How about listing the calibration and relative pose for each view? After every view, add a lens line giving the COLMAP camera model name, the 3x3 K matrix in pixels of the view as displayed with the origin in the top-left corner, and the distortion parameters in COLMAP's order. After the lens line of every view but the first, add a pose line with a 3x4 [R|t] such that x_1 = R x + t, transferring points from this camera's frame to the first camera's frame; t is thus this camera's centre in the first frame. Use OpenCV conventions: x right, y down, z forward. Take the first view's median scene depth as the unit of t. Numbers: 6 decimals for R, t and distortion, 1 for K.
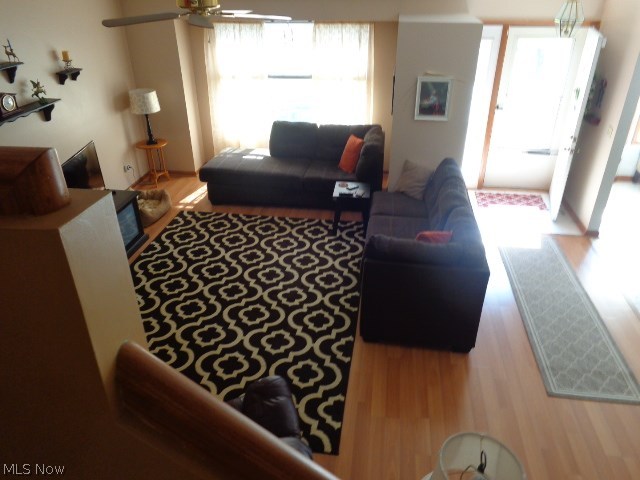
lens RADIAL K [[476.9, 0, 320.0], [0, 476.9, 240.0], [0, 0, 1]] dist [-0.009544, -0.011162]
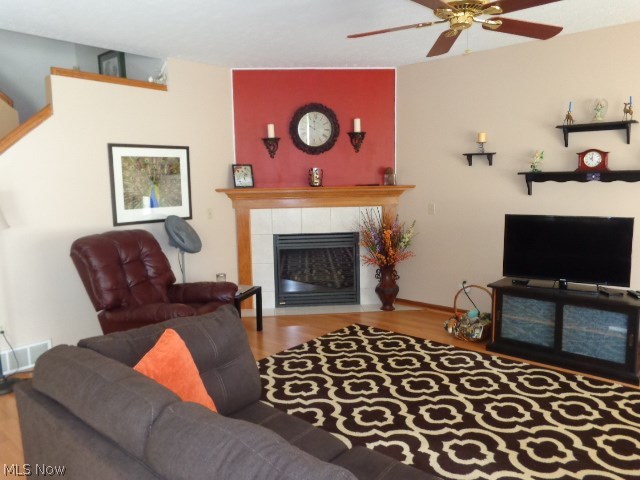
lens RADIAL K [[476.9, 0, 320.0], [0, 476.9, 240.0], [0, 0, 1]] dist [-0.009544, -0.011162]
pose [[-0.535595, 0.117790, -0.836220, 0.397152], [-0.400196, 0.836568, 0.374163, -0.253313], [0.743627, 0.535051, -0.400923, 0.921409]]
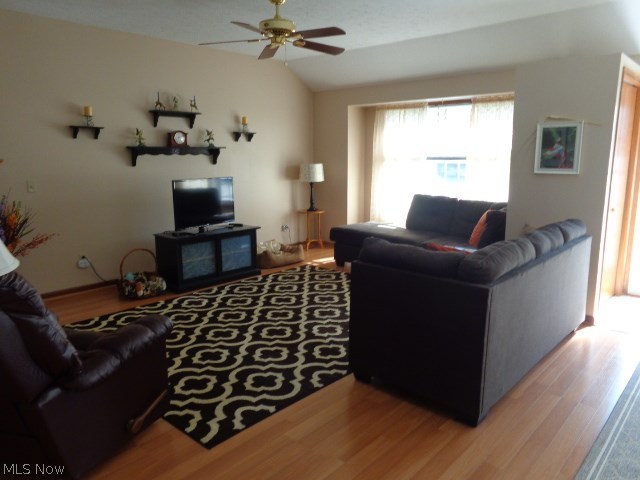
lens RADIAL K [[476.9, 0, 320.0], [0, 476.9, 240.0], [0, 0, 1]] dist [-0.009544, -0.011162]
pose [[0.834107, 0.101688, -0.542149, 0.354432], [-0.271278, 0.931408, -0.242667, 0.161724], [0.480286, 0.349483, 0.804480, 0.196042]]
